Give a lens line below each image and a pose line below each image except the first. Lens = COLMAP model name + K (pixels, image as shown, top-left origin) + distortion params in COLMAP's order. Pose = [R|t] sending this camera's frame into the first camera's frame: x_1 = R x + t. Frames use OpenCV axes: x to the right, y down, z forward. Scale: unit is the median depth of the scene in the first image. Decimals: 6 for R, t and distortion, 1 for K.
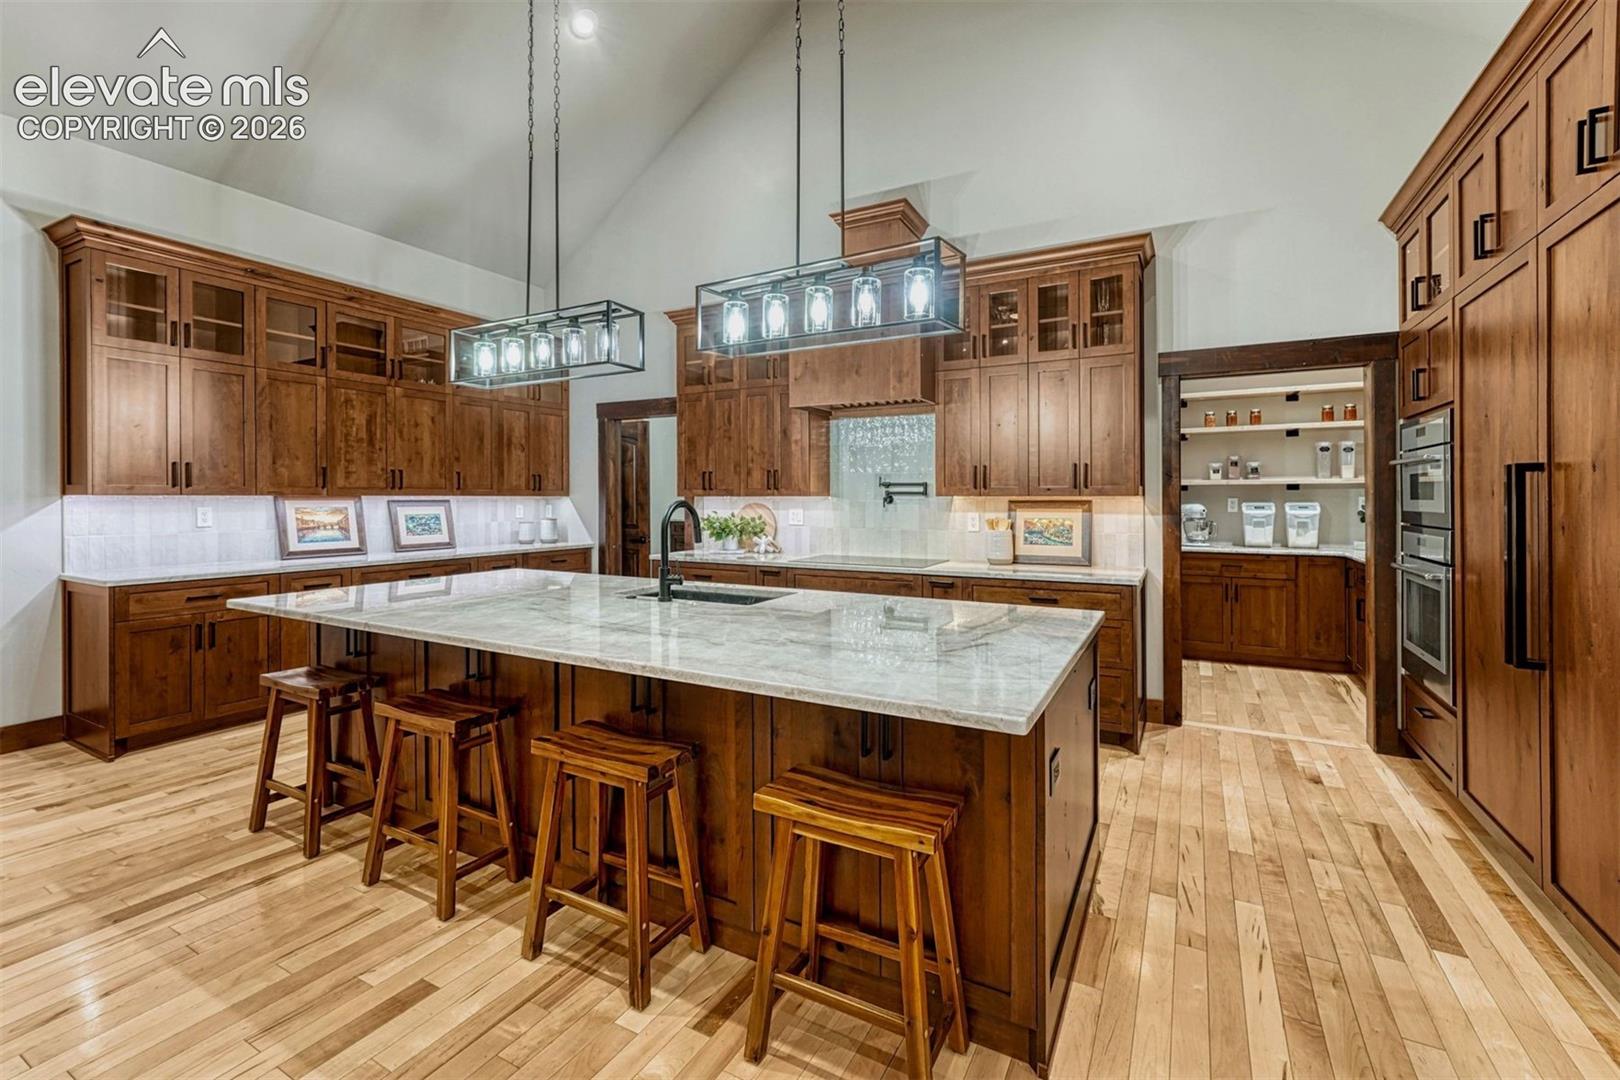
lens RADIAL K [[705.8, 0, 802.1], [0, 705.8, 493.1], [0, 0, 1]] dist [-0.002329, -0.000363]
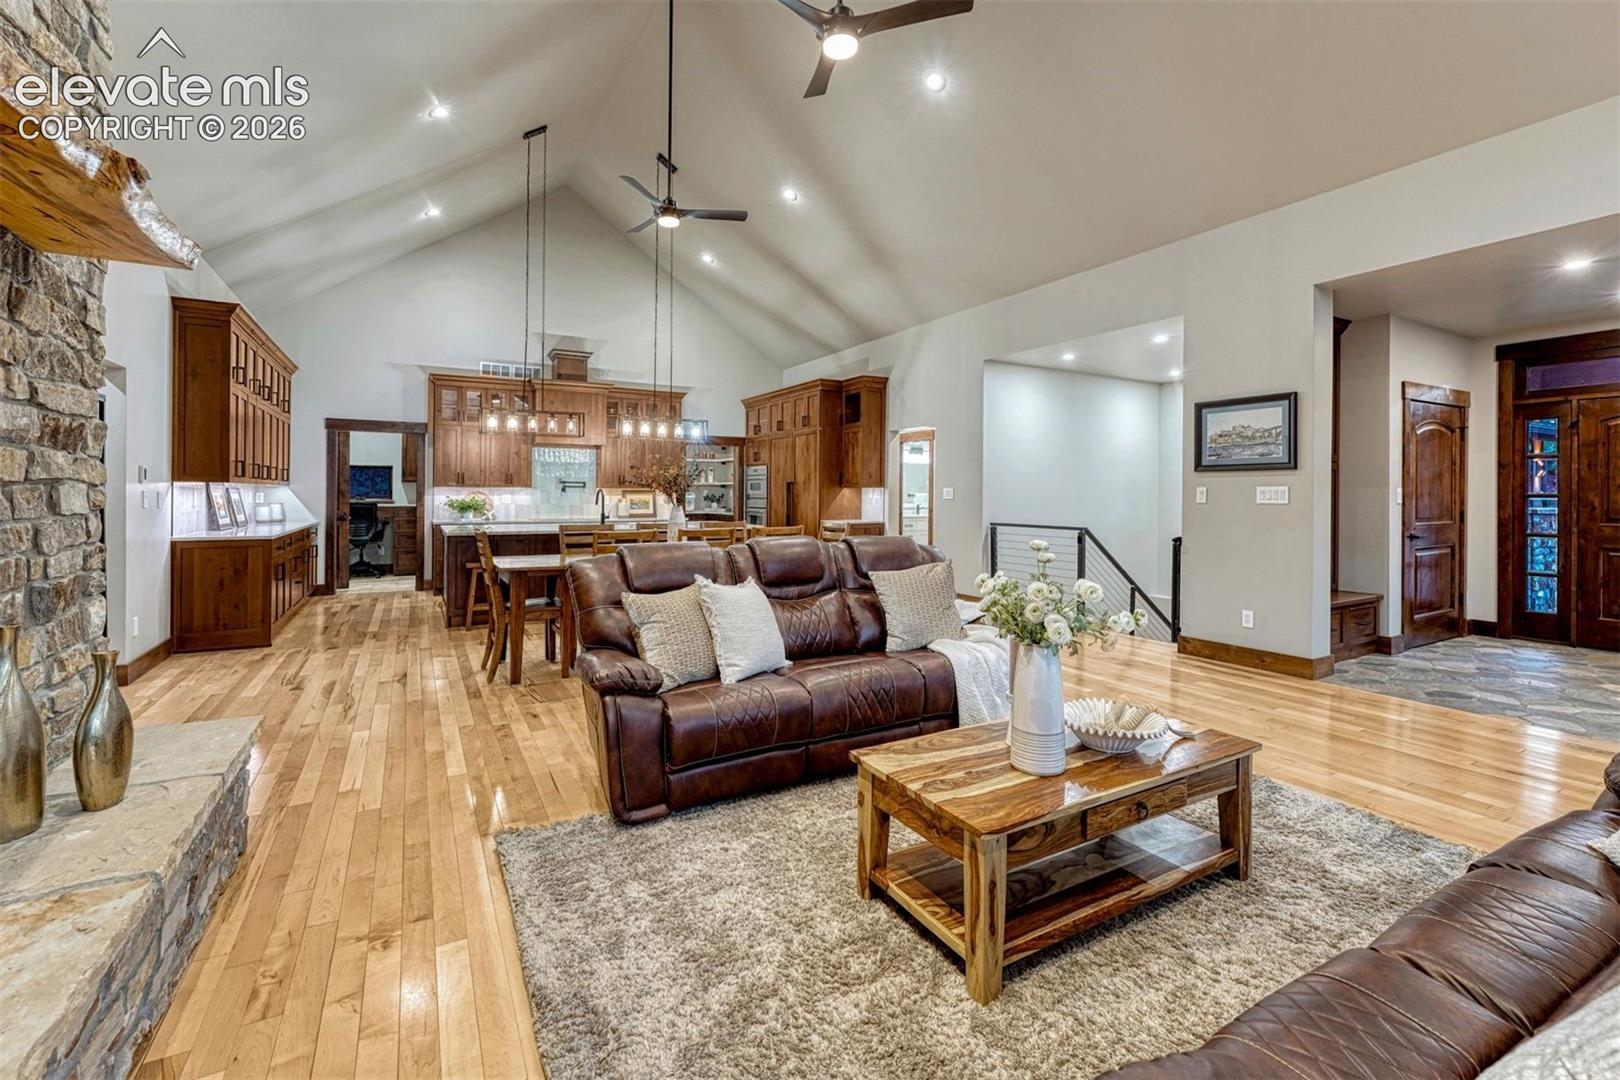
lens RADIAL K [[705.8, 0, 802.1], [0, 705.8, 493.1], [0, 0, 1]] dist [-0.002329, -0.000363]
pose [[0.529423, 0.002702, 0.848354, -1.280315], [-0.007911, 0.999967, 0.001753, 0.010782], [-0.848321, -0.007639, 0.529427, -0.675160]]
